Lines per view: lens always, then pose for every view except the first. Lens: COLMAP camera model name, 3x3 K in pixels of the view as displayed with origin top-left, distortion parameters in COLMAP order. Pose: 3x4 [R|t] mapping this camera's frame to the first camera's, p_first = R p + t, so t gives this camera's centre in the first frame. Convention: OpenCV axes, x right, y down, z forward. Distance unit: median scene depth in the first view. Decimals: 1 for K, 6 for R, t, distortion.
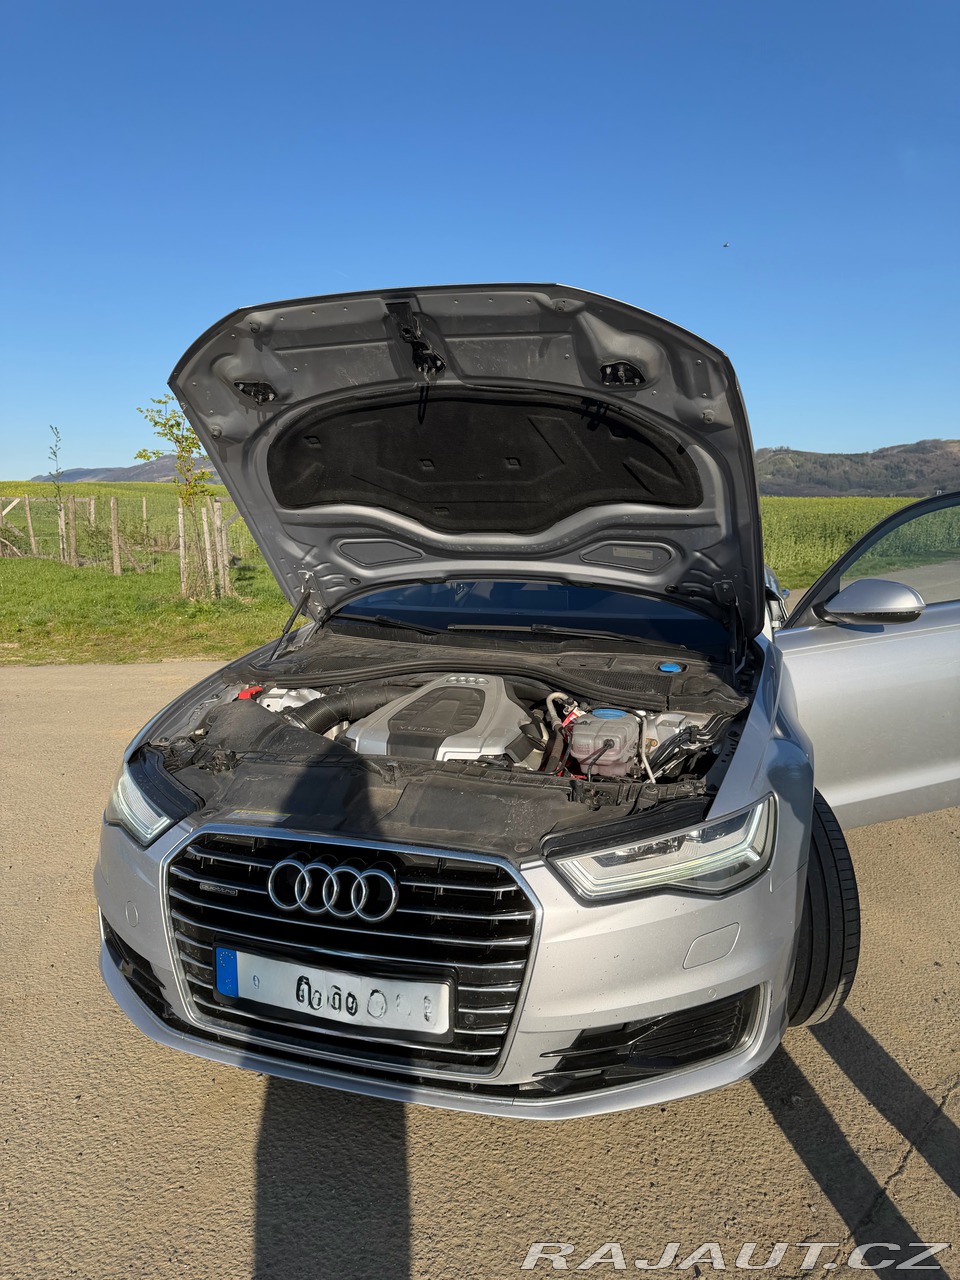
lens RADIAL K [[997.1, 0, 480.7], [0, 997.1, 670.8], [0, 0, 1]] dist [0.201000, -0.068328]
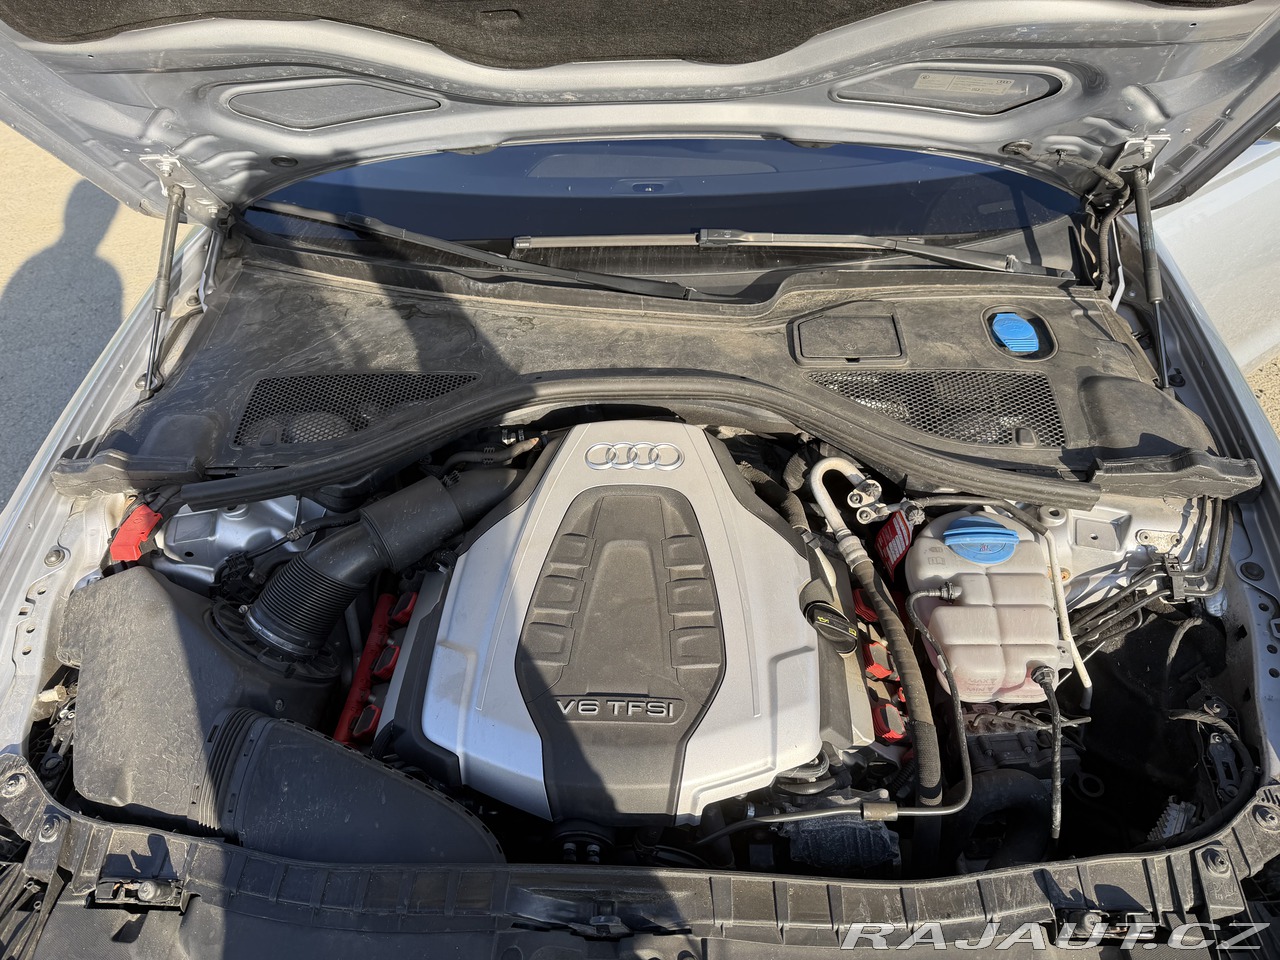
lens RADIAL K [[923.1, 0, 638.3], [0, 923.1, 490.8], [0, 0, 1]] dist [0.031009, -0.049346]
pose [[0.965388, -0.196170, 0.171879, -0.086885], [0.074854, 0.839673, 0.537909, -0.203584], [-0.249844, -0.506425, 0.825295, 0.652693]]
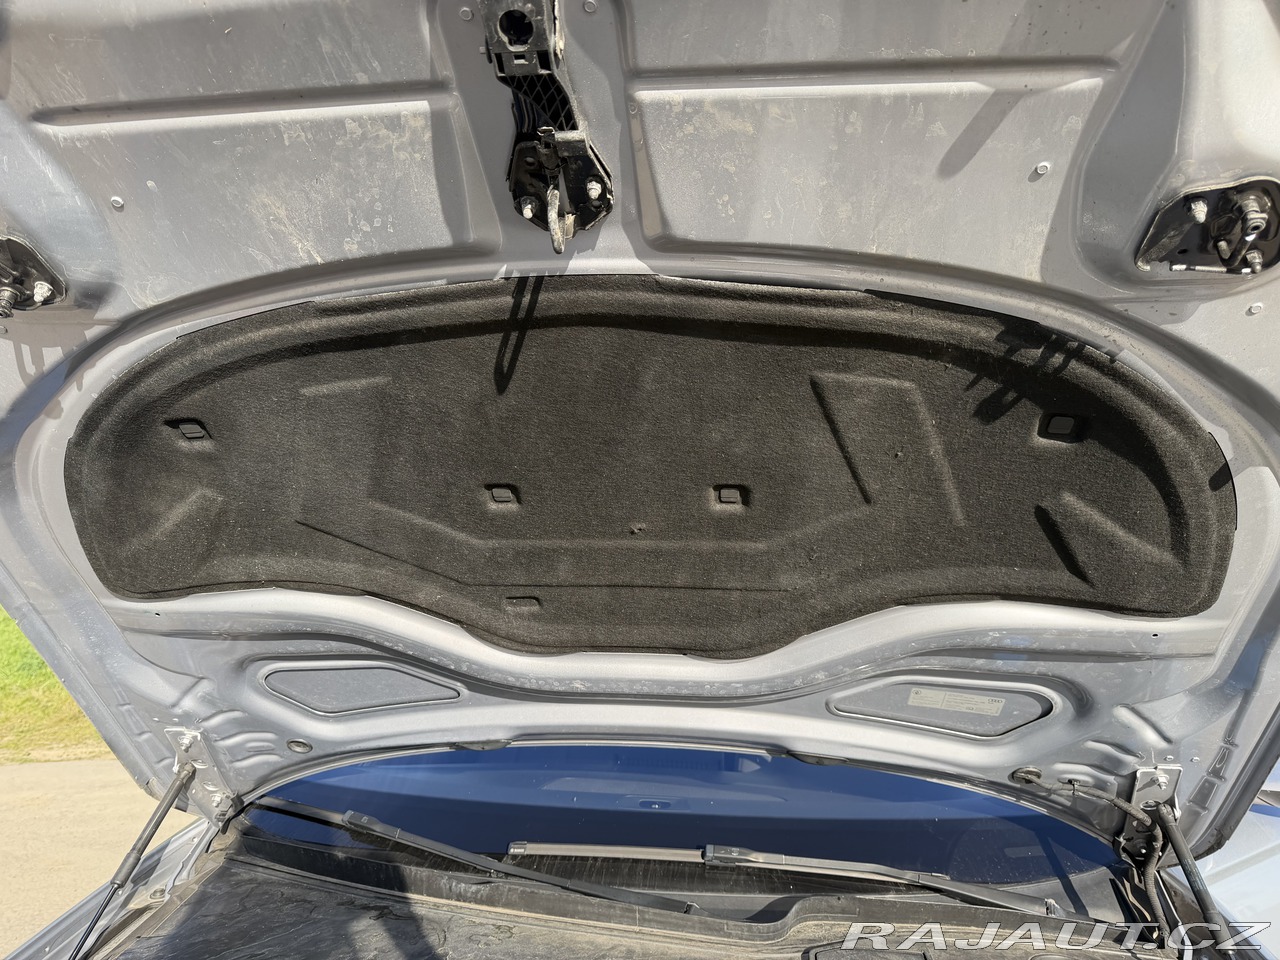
lens RADIAL K [[923.1, 0, 638.3], [0, 923.1, 490.8], [0, 0, 1]] dist [0.031009, -0.049346]
pose [[0.980541, 0.020640, 0.195228, -0.071120], [0.019633, 0.979163, -0.202122, -0.133955], [-0.195332, 0.202022, 0.959704, 0.645099]]
